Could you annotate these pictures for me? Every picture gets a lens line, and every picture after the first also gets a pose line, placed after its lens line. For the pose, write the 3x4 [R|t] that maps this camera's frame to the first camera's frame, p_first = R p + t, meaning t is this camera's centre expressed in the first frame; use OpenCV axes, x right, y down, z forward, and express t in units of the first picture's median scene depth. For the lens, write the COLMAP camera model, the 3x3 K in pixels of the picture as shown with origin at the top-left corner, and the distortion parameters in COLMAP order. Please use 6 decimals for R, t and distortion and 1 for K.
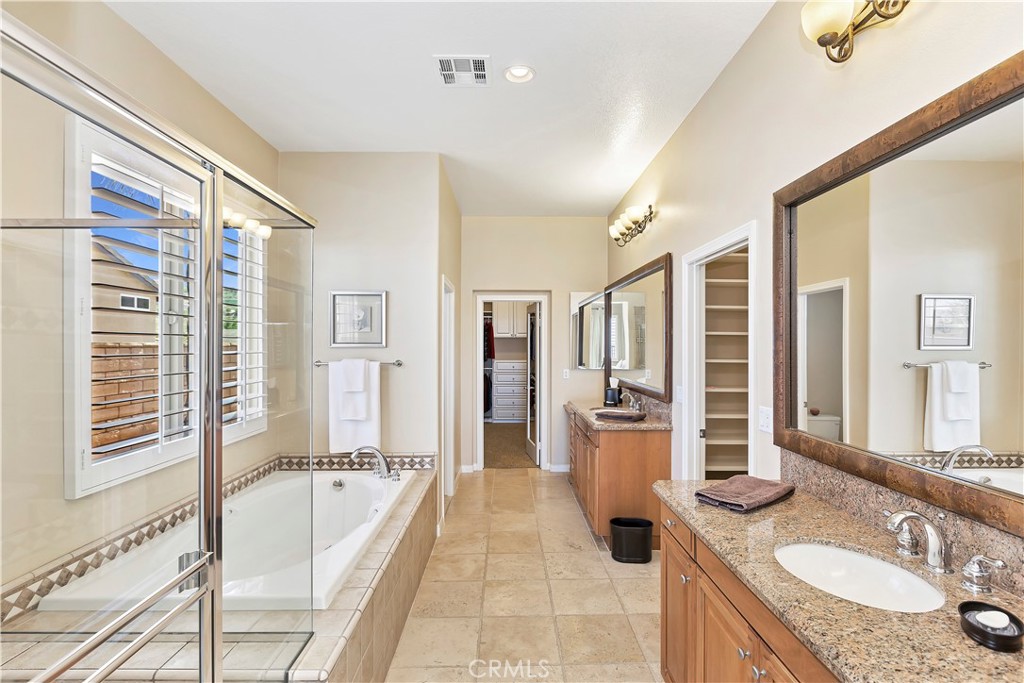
lens RADIAL K [[473.0, 0, 511.2], [0, 473.0, 343.8], [0, 0, 1]] dist [0.017907, -0.003776]
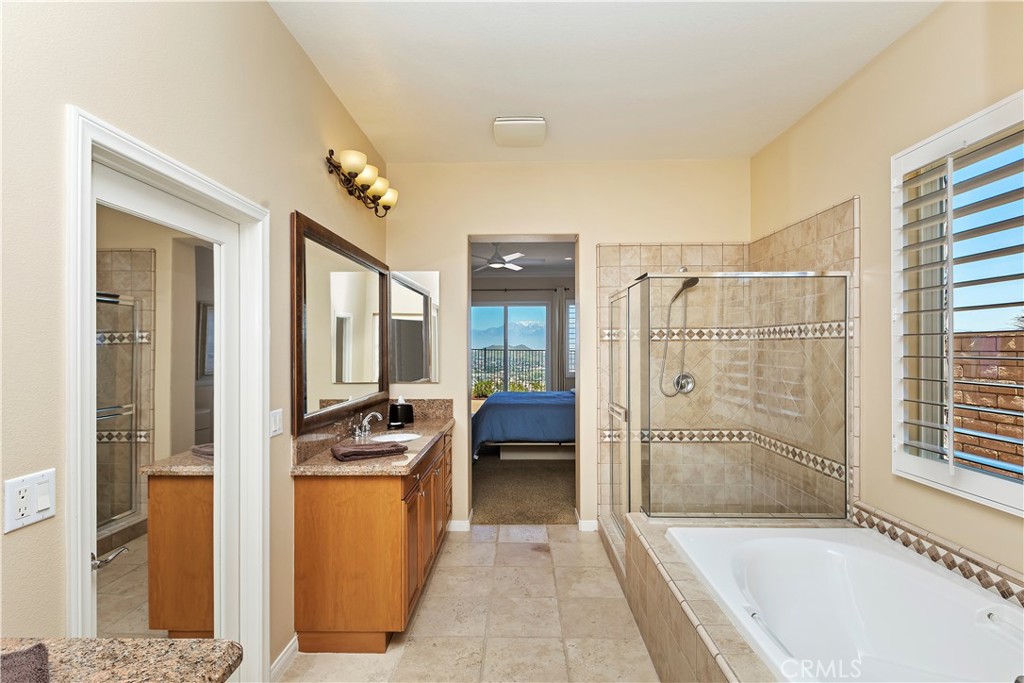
lens RADIAL K [[501.4, 0, 511.2], [0, 501.4, 344.5], [0, 0, 1]] dist [0.000207, 0.000029]
pose [[-0.999696, 0.011204, 0.021971, 0.008284], [0.011090, 0.999925, -0.005291, 0.000581], [-0.022029, -0.005046, -0.999745, 1.956646]]
